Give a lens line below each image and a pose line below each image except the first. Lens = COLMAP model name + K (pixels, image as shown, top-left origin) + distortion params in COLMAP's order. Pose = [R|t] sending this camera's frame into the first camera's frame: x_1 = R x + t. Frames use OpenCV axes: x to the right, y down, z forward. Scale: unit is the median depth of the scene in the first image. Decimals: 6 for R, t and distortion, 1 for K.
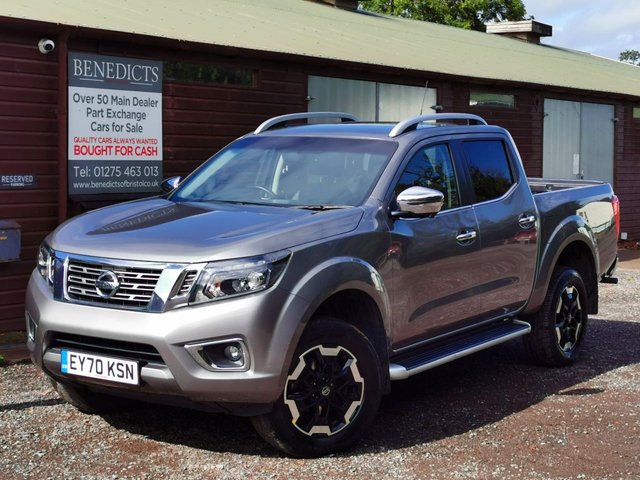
lens RADIAL K [[1180.5, 0, 320.9], [0, 1180.5, 239.2], [0, 0, 1]] dist [-0.006490, -0.182089]
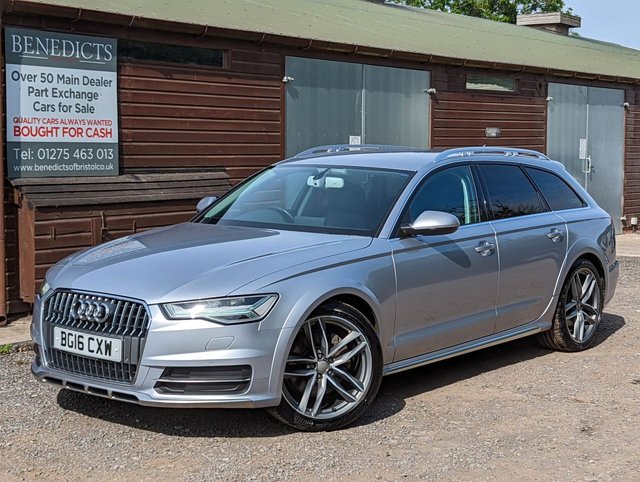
lens RADIAL K [[1106.3, 0, 330.1], [0, 1106.3, 240.5], [0, 0, 1]] dist [0.029383, -0.069719]
pose [[0.999243, -0.000162, -0.038895, 0.077258], [0.000715, 0.999899, 0.014206, 0.000205], [0.038889, -0.014223, 0.999142, 0.110362]]
